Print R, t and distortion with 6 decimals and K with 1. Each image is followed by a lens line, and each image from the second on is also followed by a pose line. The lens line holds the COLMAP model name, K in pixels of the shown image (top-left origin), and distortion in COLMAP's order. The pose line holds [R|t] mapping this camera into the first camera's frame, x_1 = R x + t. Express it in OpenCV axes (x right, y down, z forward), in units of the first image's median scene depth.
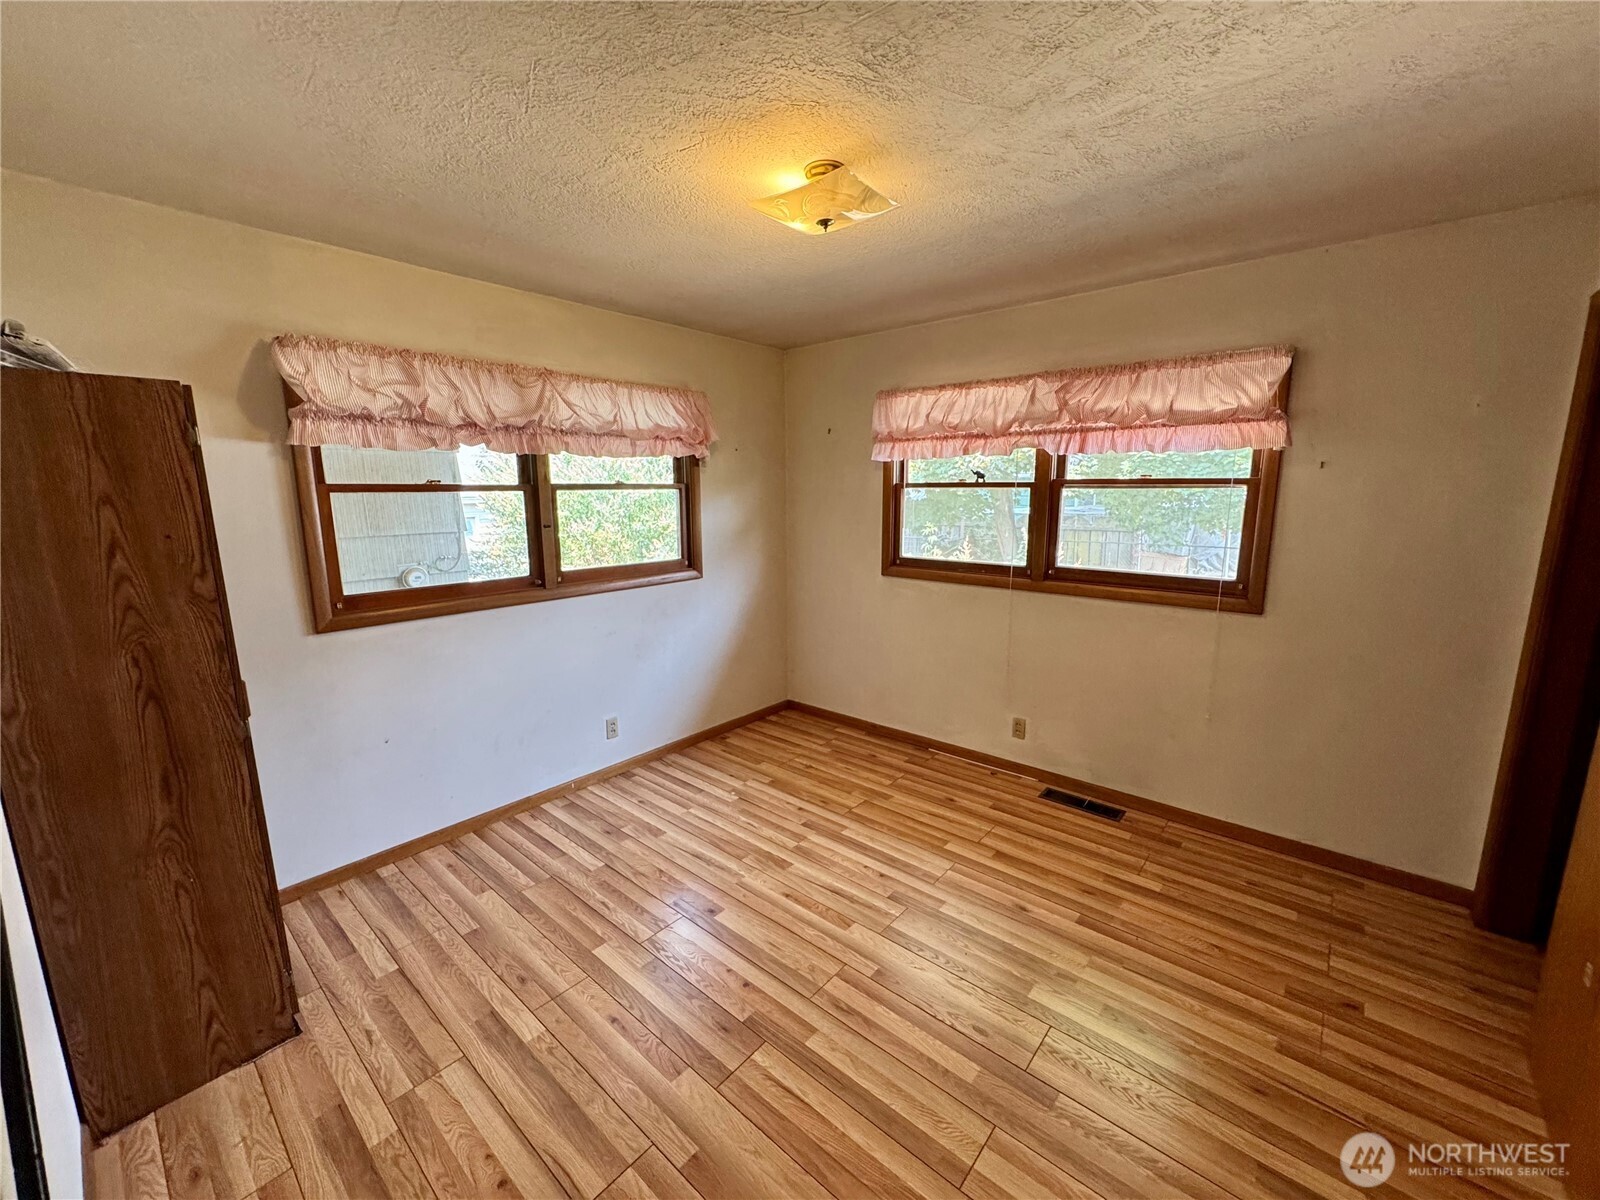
lens RADIAL K [[639.1, 0, 800.0], [0, 639.1, 600.0], [0, 0, 1]] dist [-0.003070, 0.000188]
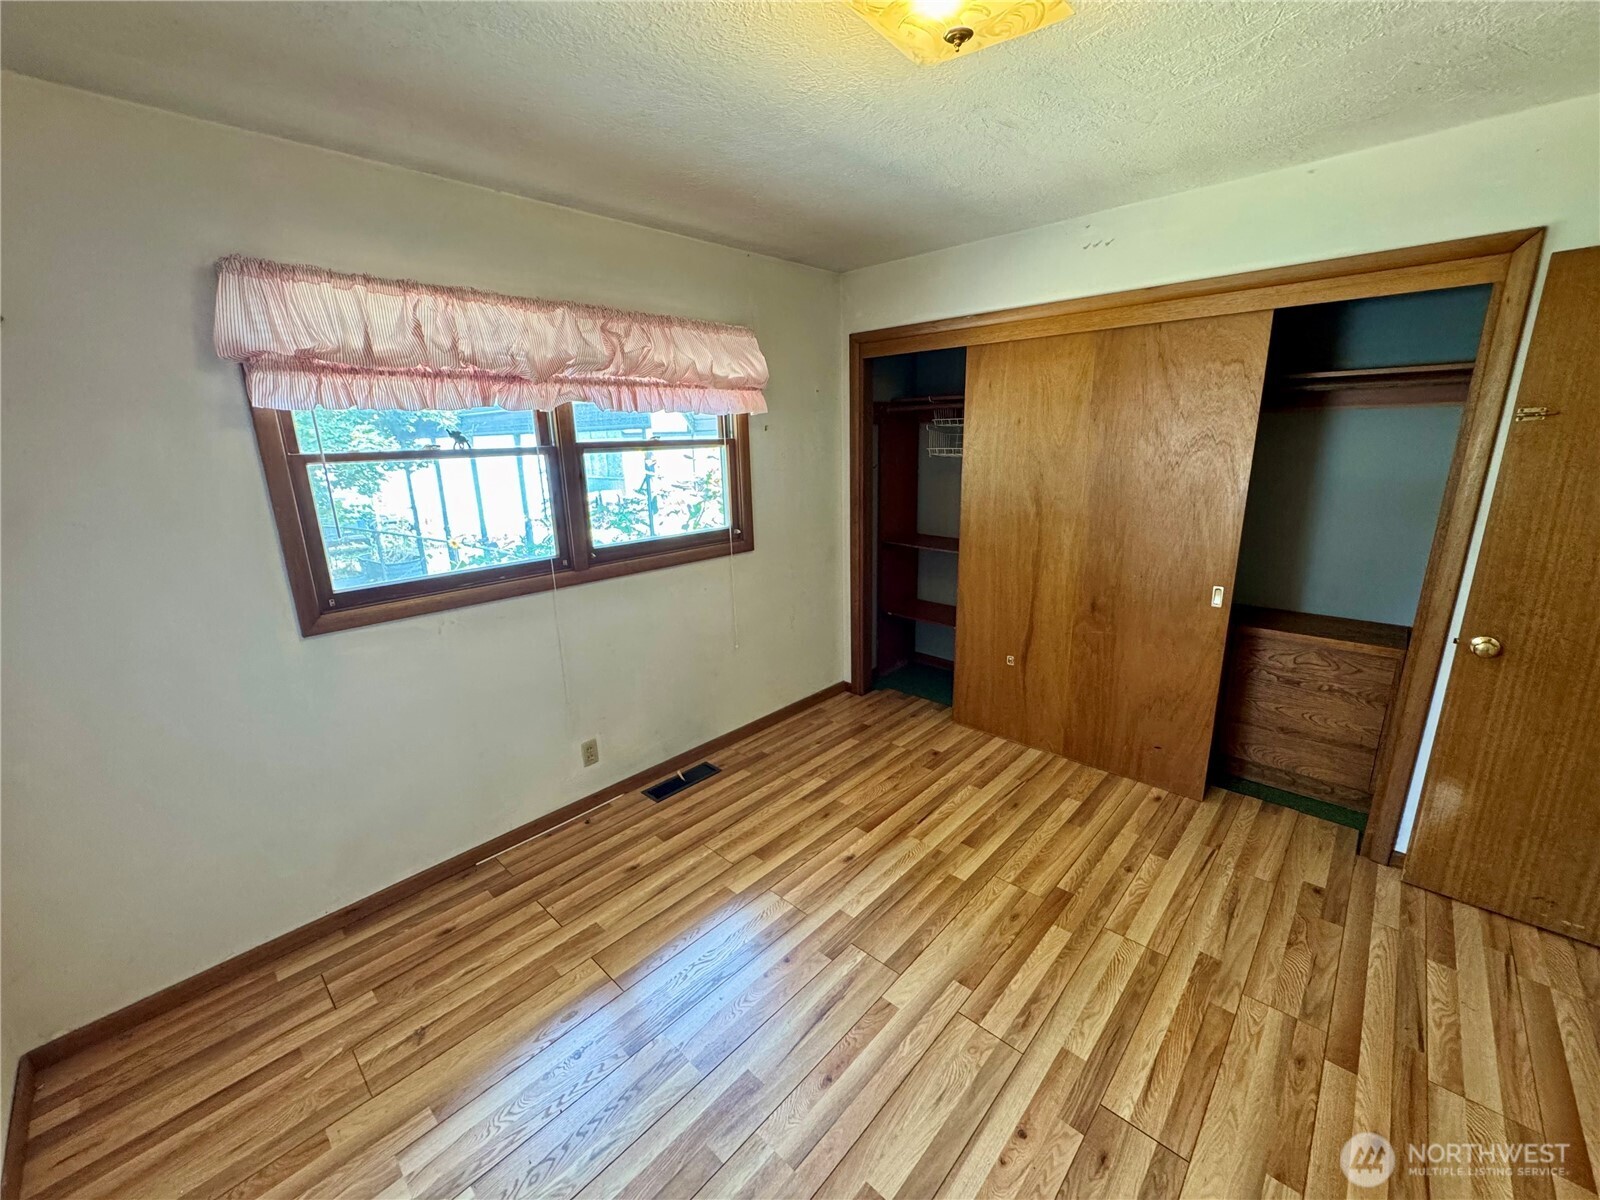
lens RADIAL K [[639.1, 0, 800.0], [0, 639.1, 600.0], [0, 0, 1]] dist [-0.003070, 0.000188]
pose [[0.039998, -0.245380, 0.968601, -0.481967], [0.200231, 0.951683, 0.232826, -0.150027], [-0.978932, 0.184632, 0.087198, 0.790965]]
